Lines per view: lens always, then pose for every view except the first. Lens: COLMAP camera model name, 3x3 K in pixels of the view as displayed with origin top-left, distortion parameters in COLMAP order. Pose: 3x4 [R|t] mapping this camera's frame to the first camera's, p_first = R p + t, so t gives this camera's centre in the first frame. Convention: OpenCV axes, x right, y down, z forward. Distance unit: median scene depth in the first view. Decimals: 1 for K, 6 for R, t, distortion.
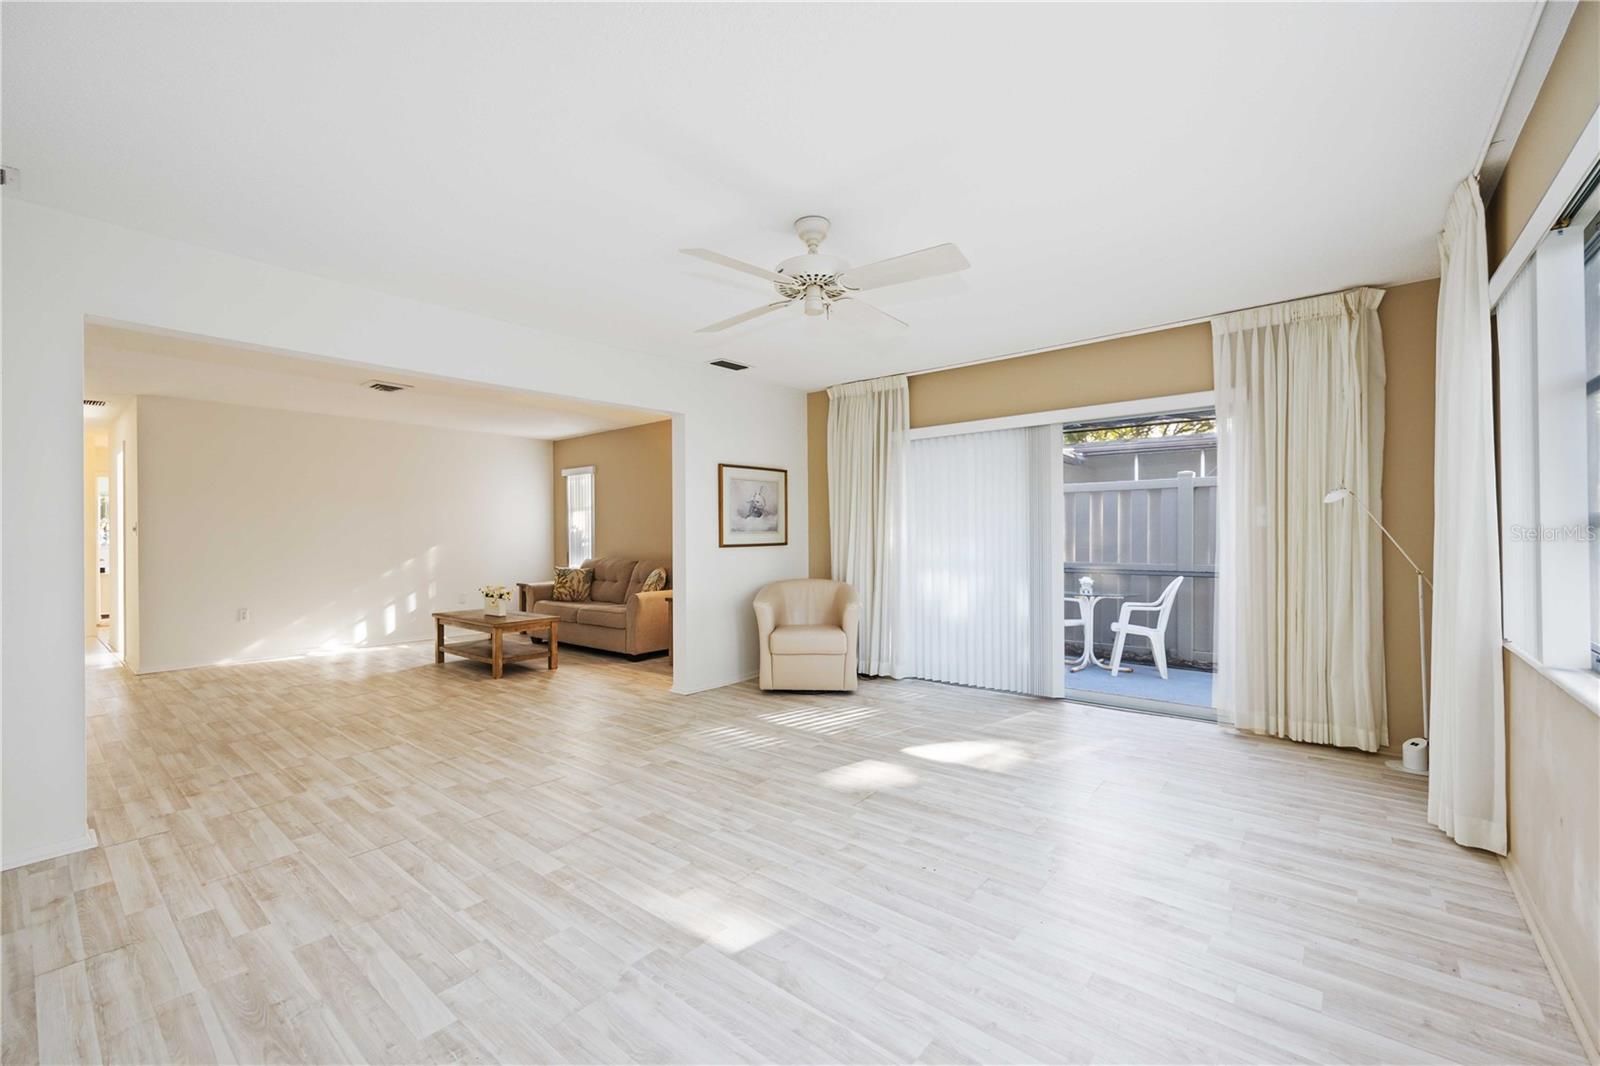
lens RADIAL K [[679.7, 0, 710.8], [0, 679.7, 537.4], [0, 0, 1]] dist [0.000779, -0.000422]
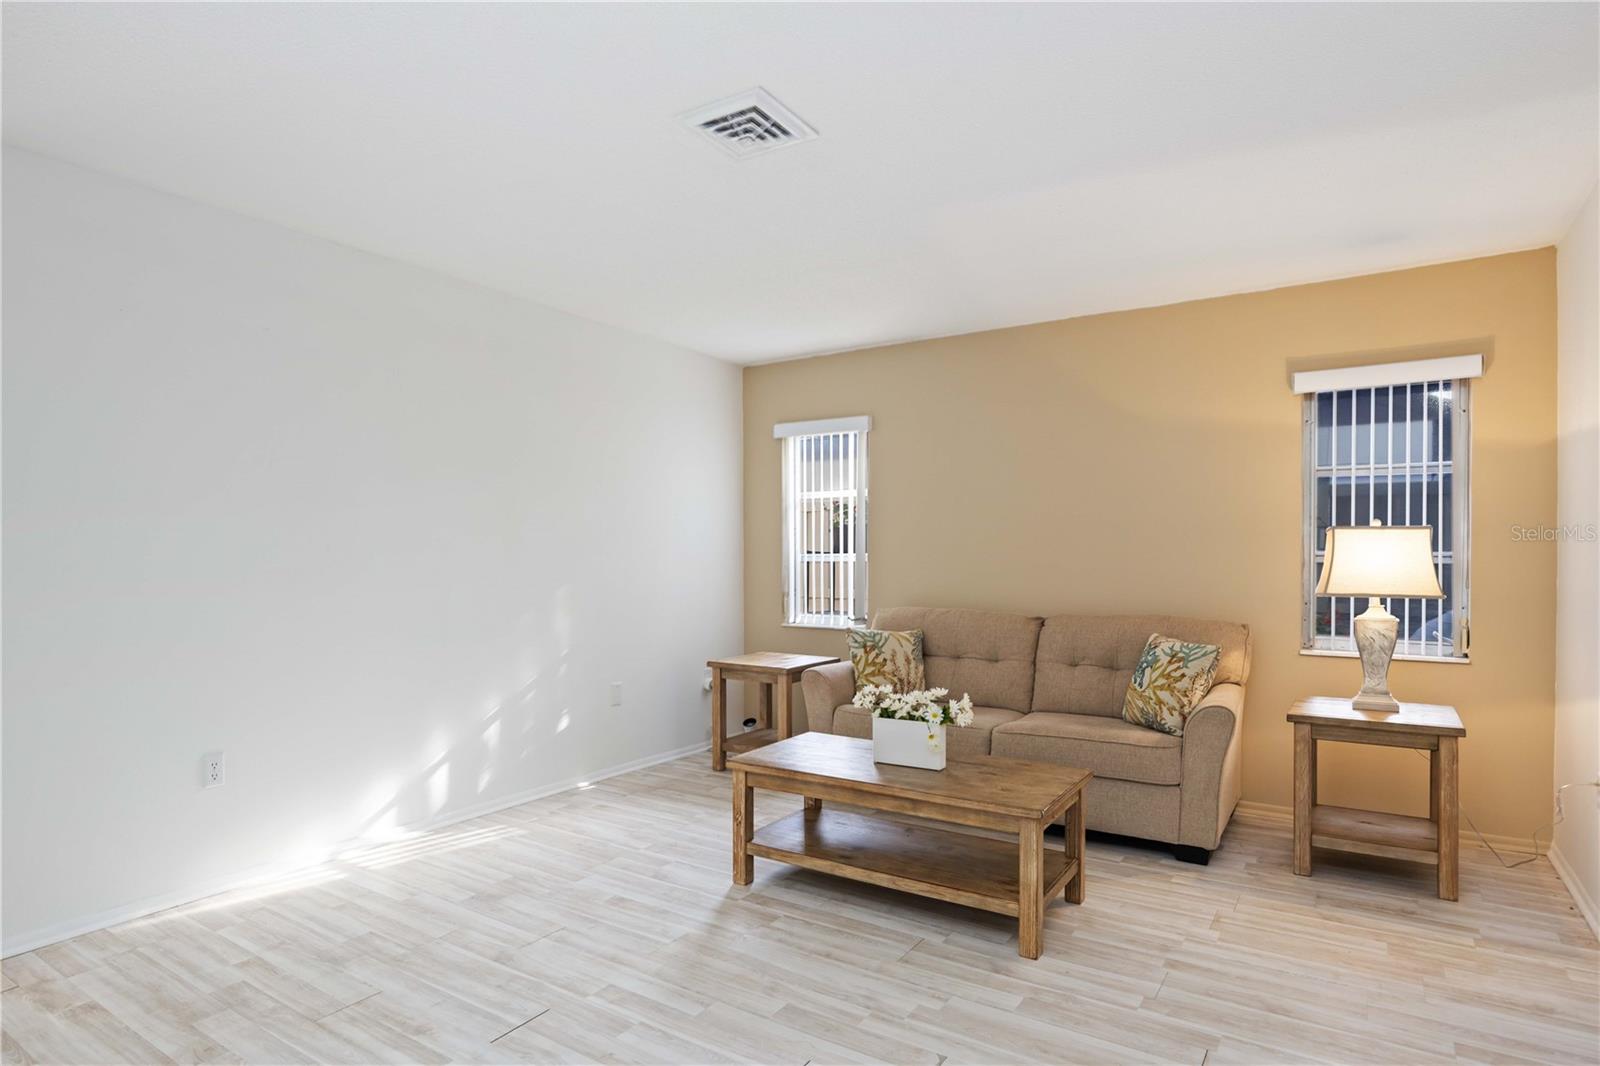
lens RADIAL K [[920.3, 0, 697.1], [0, 920.3, 573.0], [0, 0, 1]] dist [-0.017101, 0.000284]
pose [[0.992481, 0.005493, 0.122274, -1.058344], [-0.007773, 0.999805, 0.018180, -0.012189], [-0.122151, -0.018993, 0.992330, 1.019262]]
